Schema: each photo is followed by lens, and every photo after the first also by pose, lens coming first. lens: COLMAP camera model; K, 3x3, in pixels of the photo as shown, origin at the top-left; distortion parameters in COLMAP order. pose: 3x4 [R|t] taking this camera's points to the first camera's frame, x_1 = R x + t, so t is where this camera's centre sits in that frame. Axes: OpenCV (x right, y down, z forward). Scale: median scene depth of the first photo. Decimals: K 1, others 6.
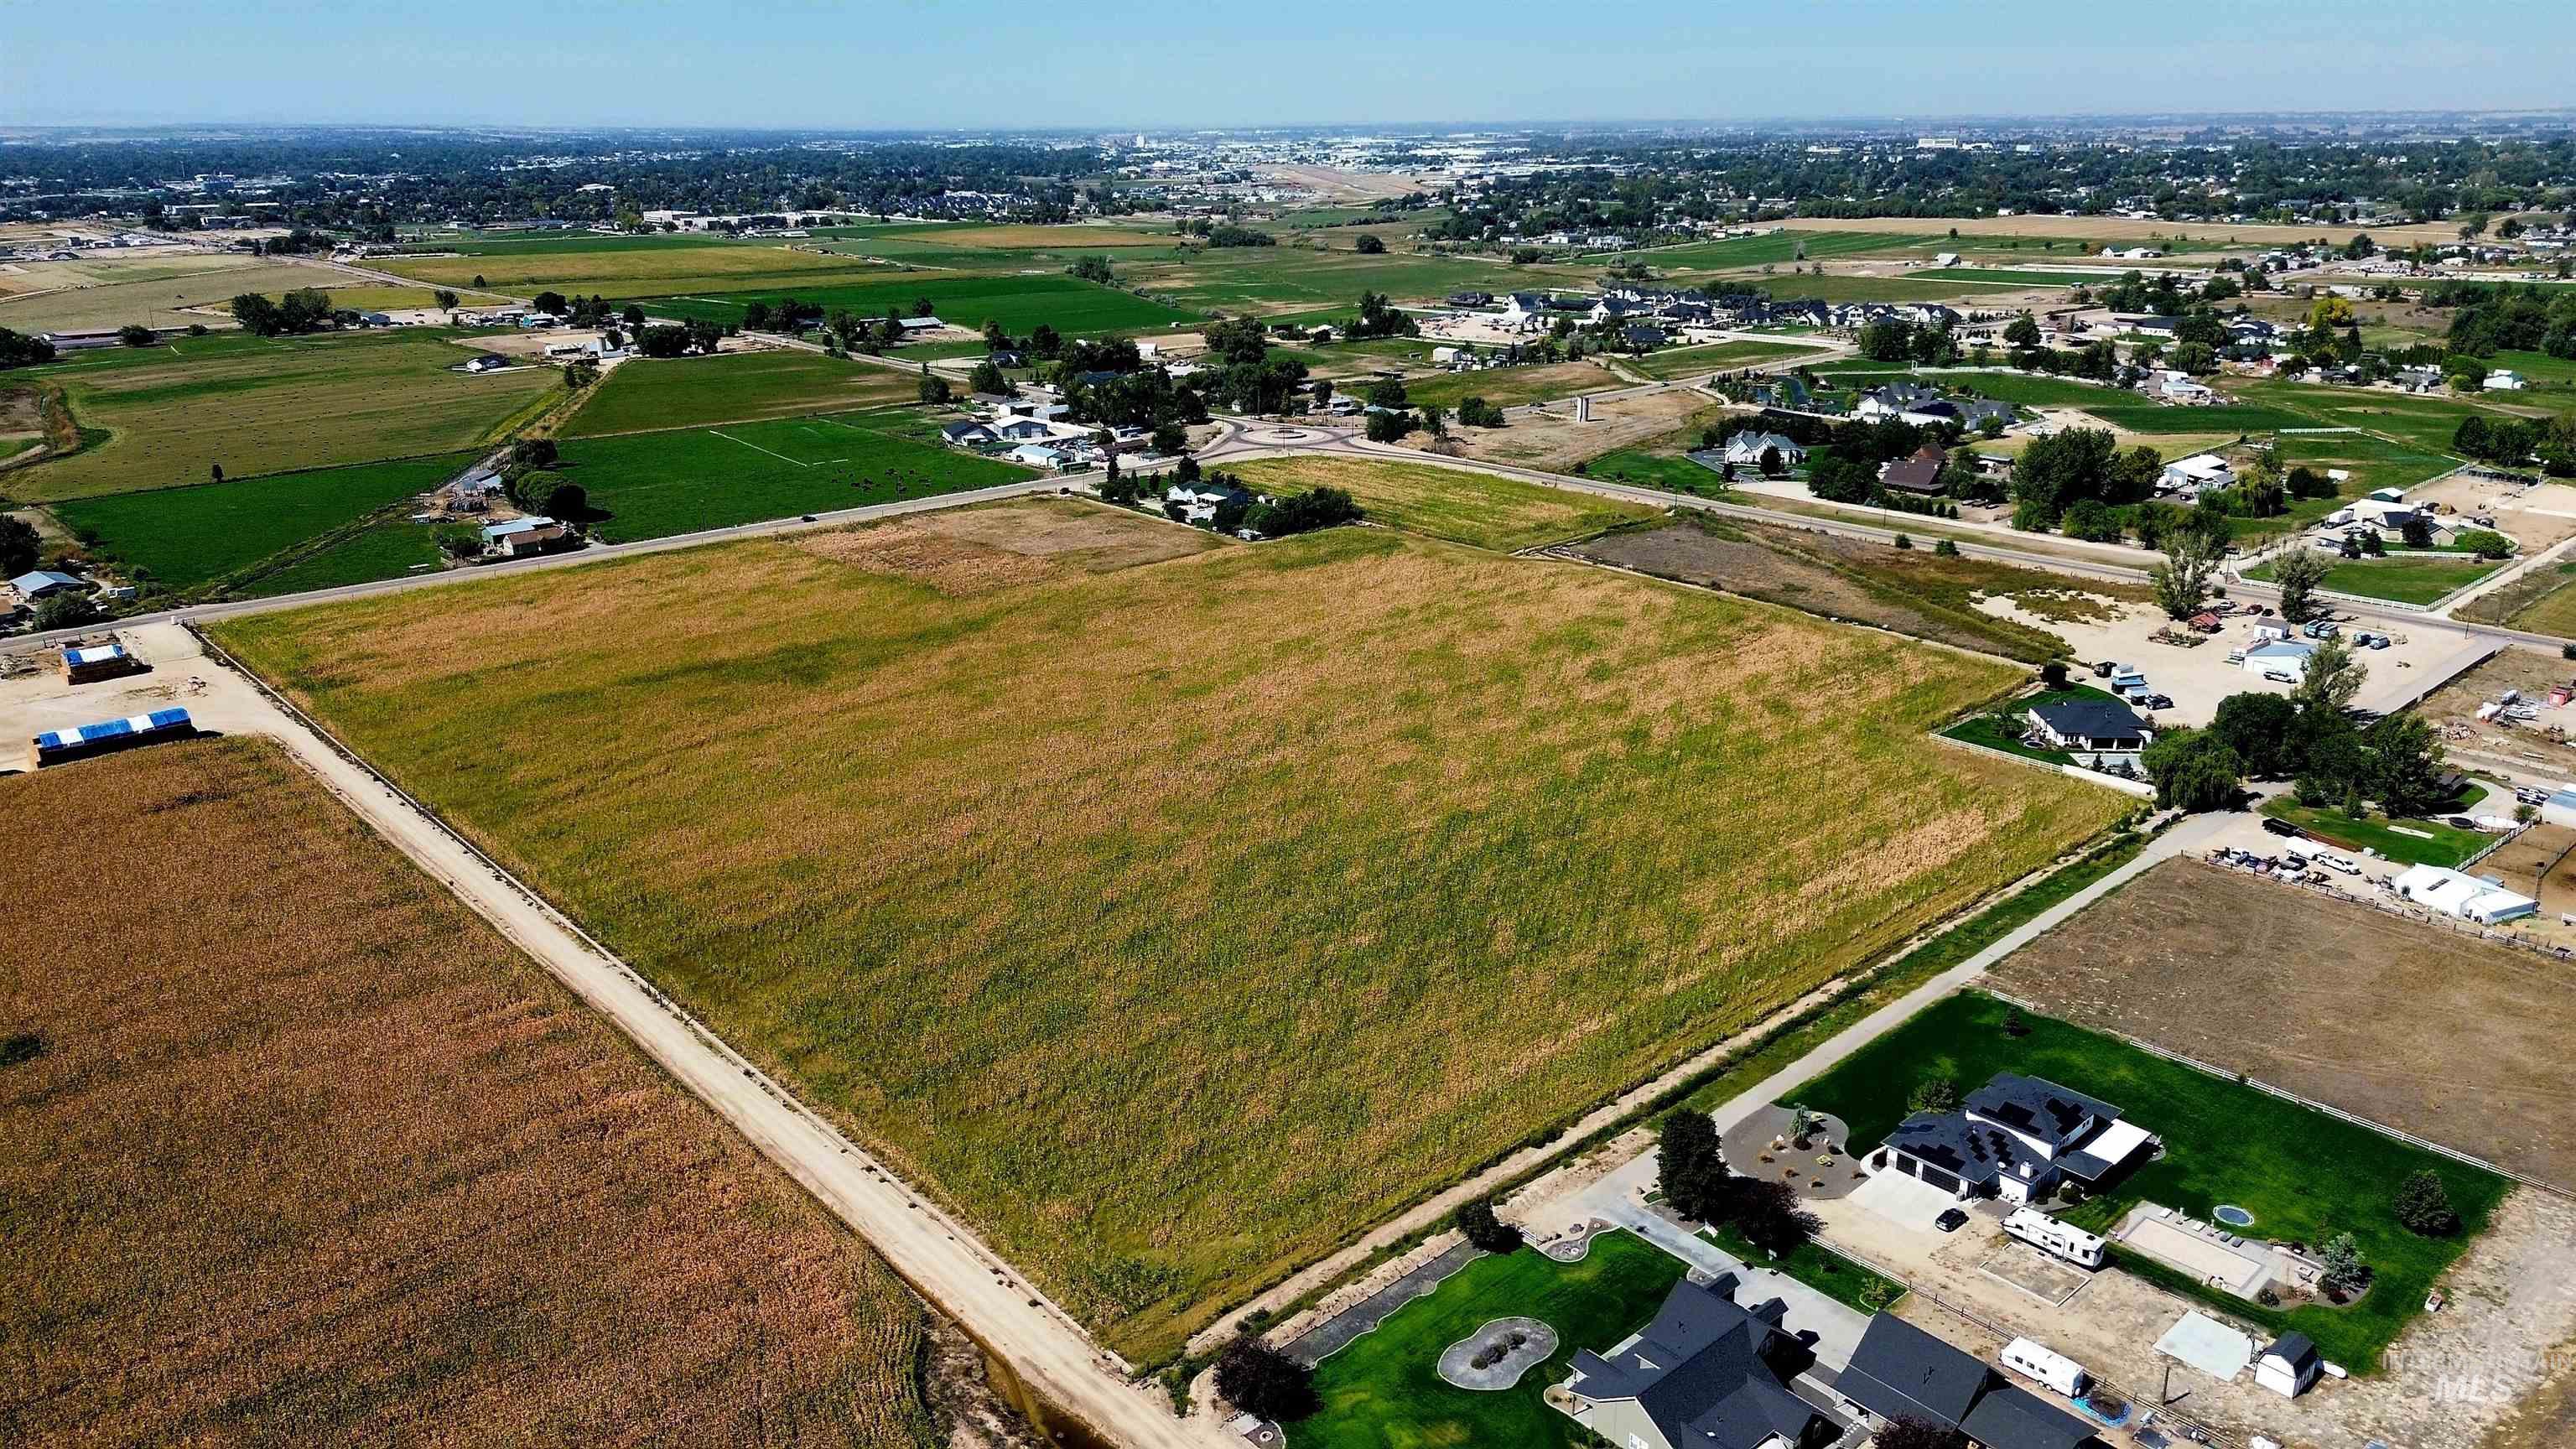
lens RADIAL K [[1828.7, 0, 1288.0], [0, 1828.7, 724.5], [0, 0, 1]] dist [0.061617, -0.052919]
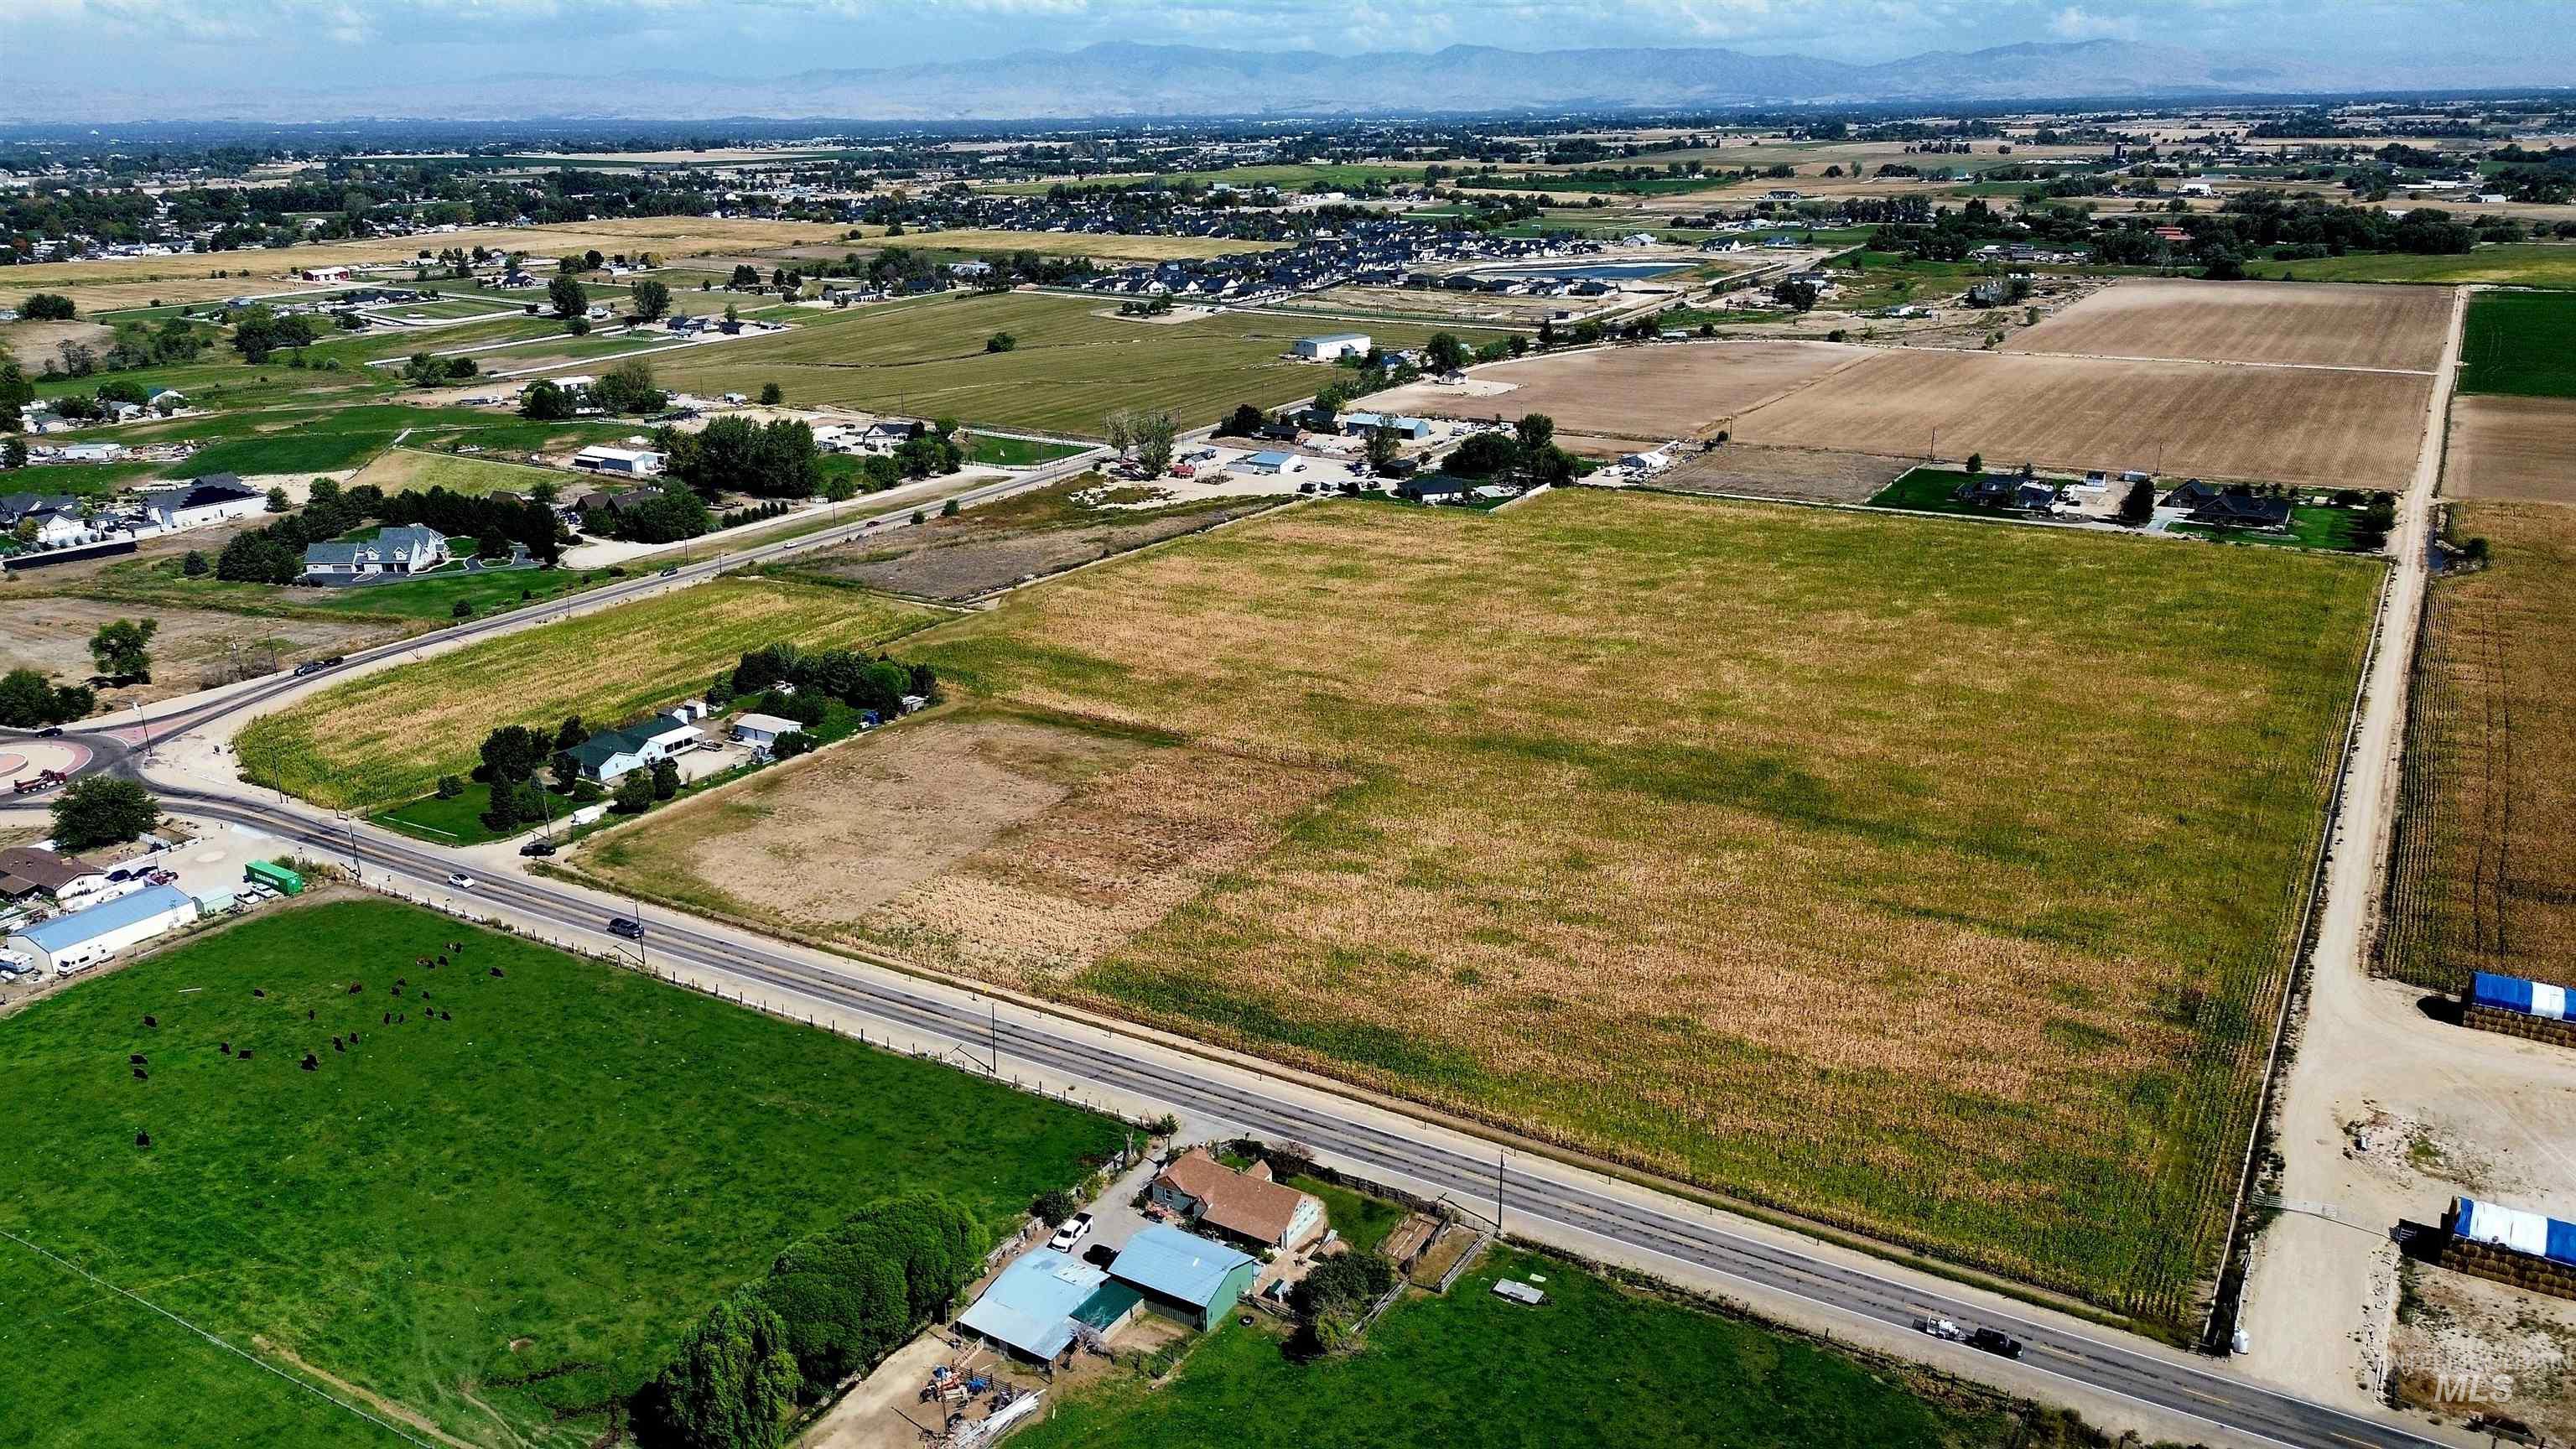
lens RADIAL K [[1828.7, 0, 1288.0], [0, 1828.7, 724.5], [0, 0, 1]] dist [0.061617, -0.052919]
pose [[-0.283202, -0.296117, 0.912201, -1.009032], [0.316748, 0.868890, 0.380395, -0.454395], [-0.905244, 0.396667, -0.152276, 1.386772]]
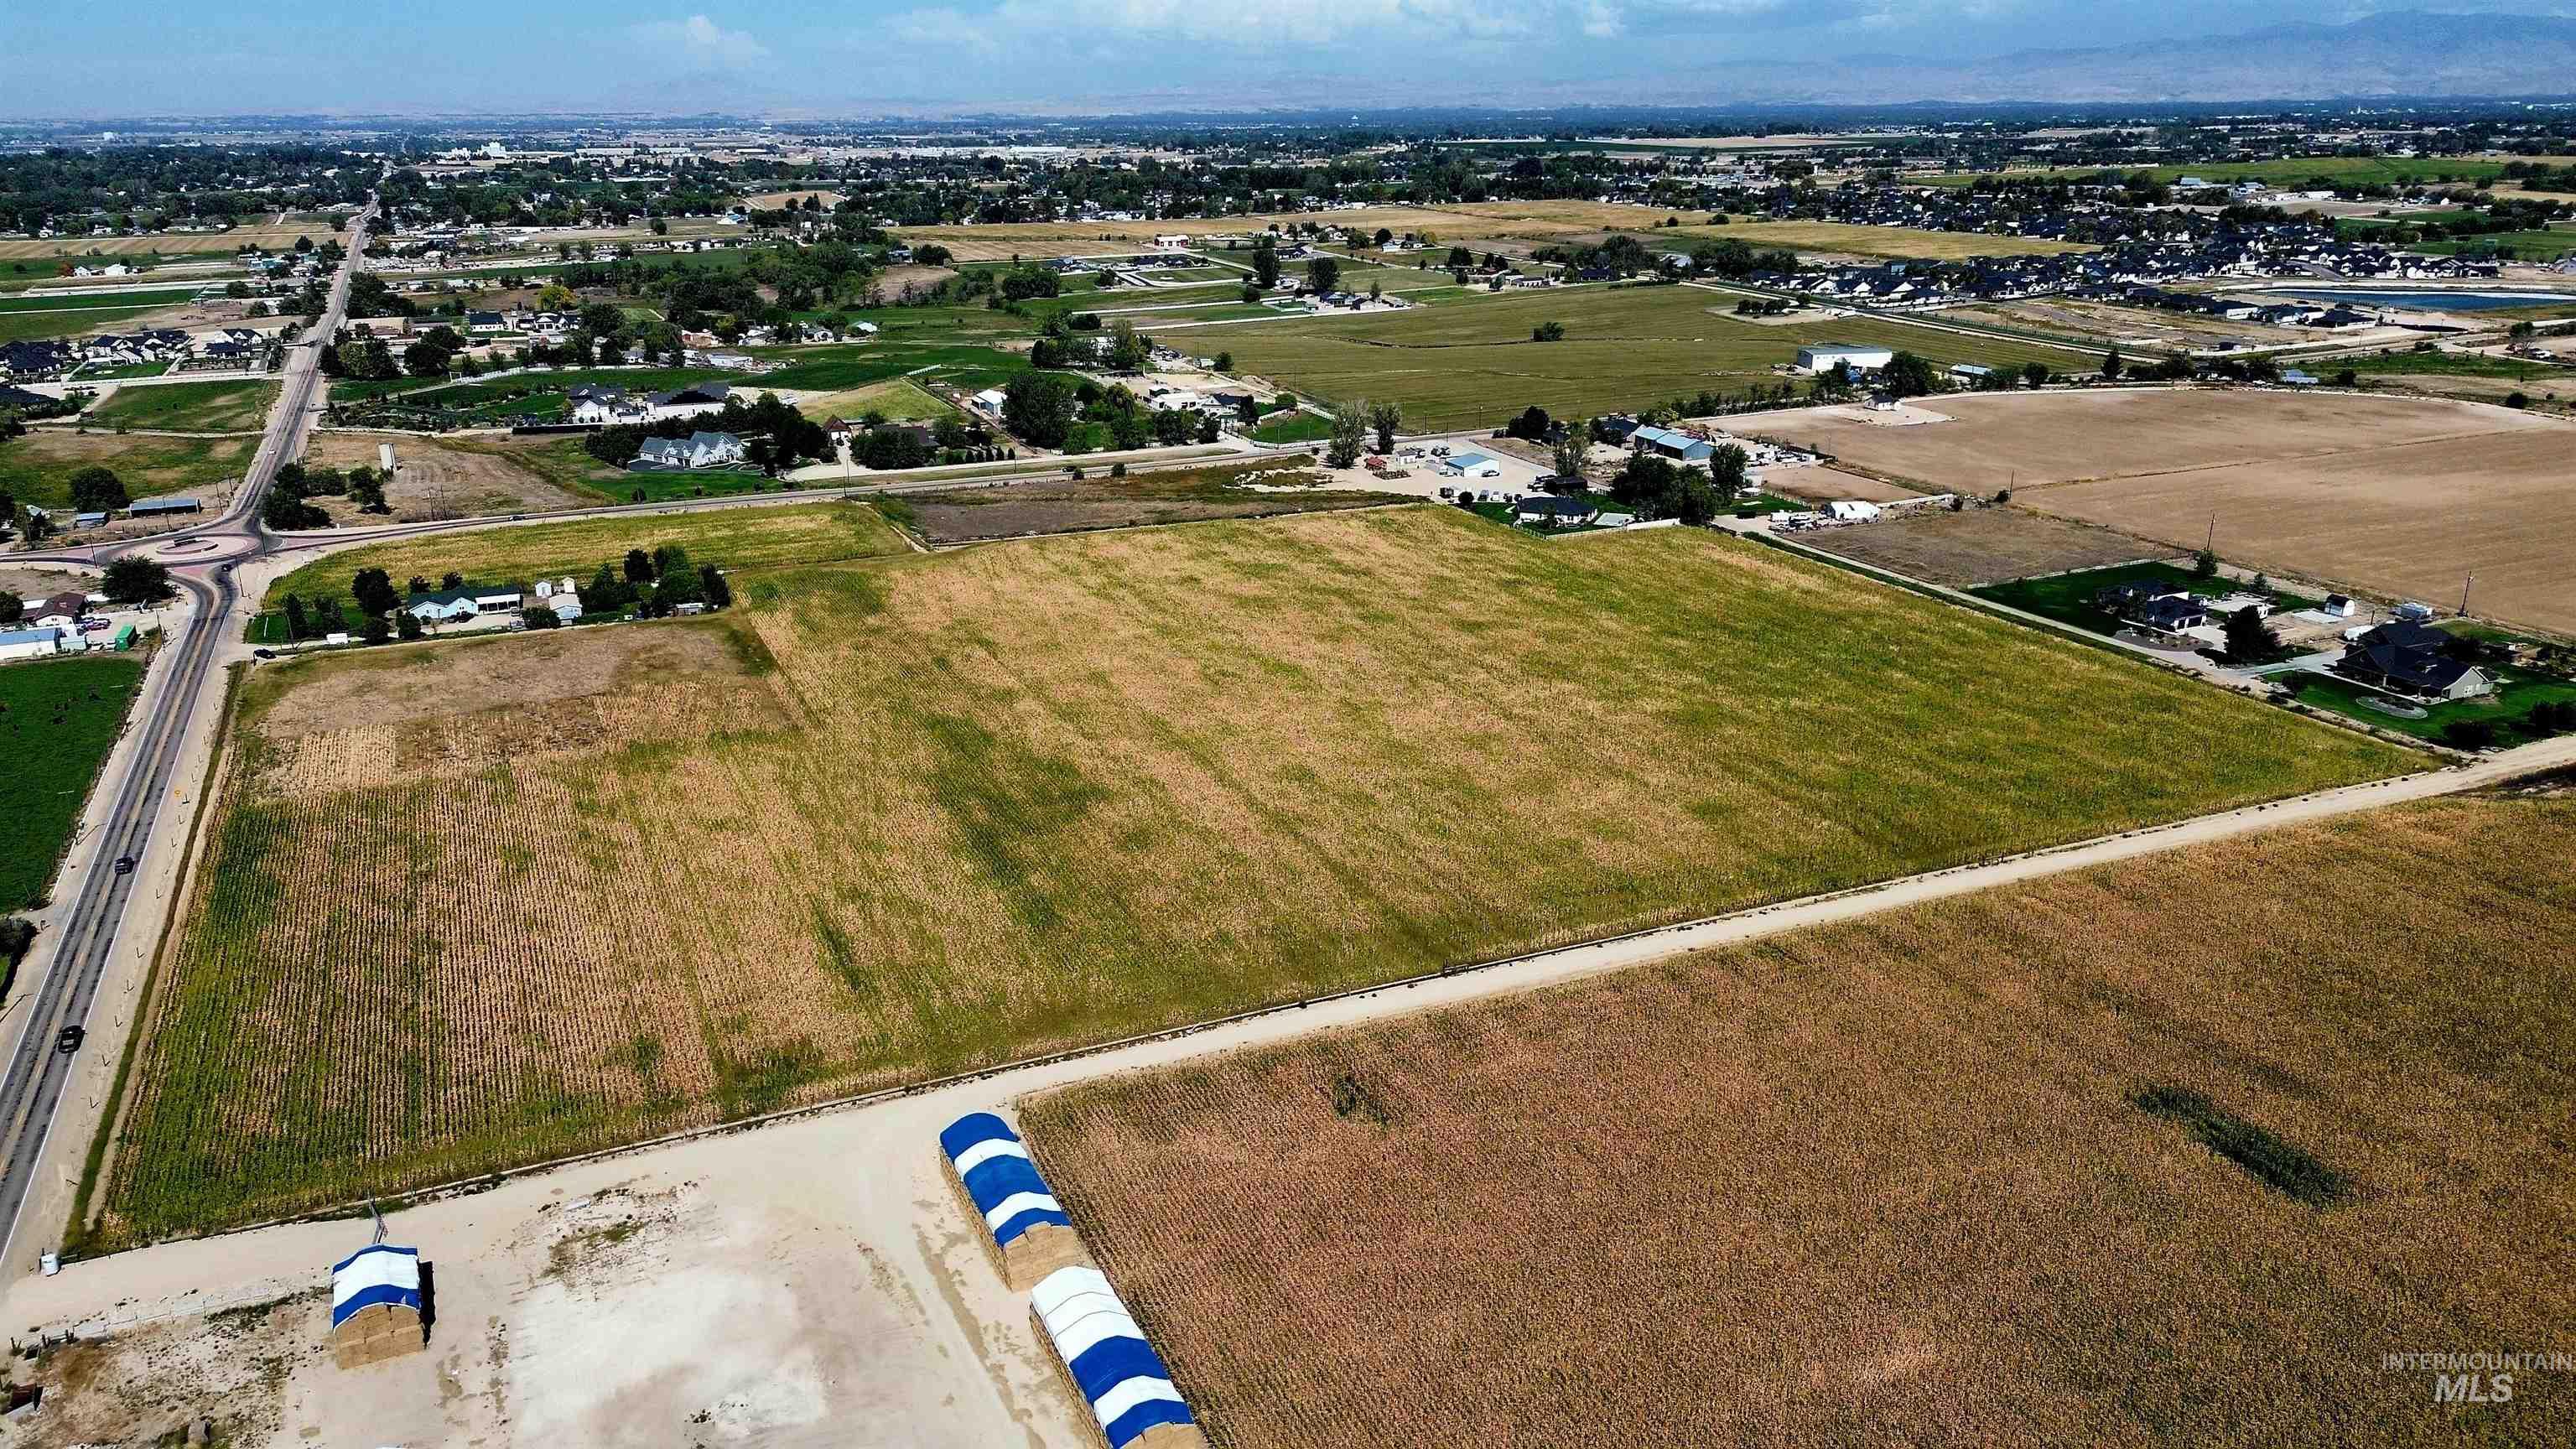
lens RADIAL K [[1828.7, 0, 1288.0], [0, 1828.7, 724.5], [0, 0, 1]] dist [0.061617, -0.052919]
pose [[0.311956, -0.300077, 0.901464, -1.003563], [0.305879, 0.930017, 0.203731, -0.202093], [-0.899512, 0.212184, 0.381911, 0.631533]]
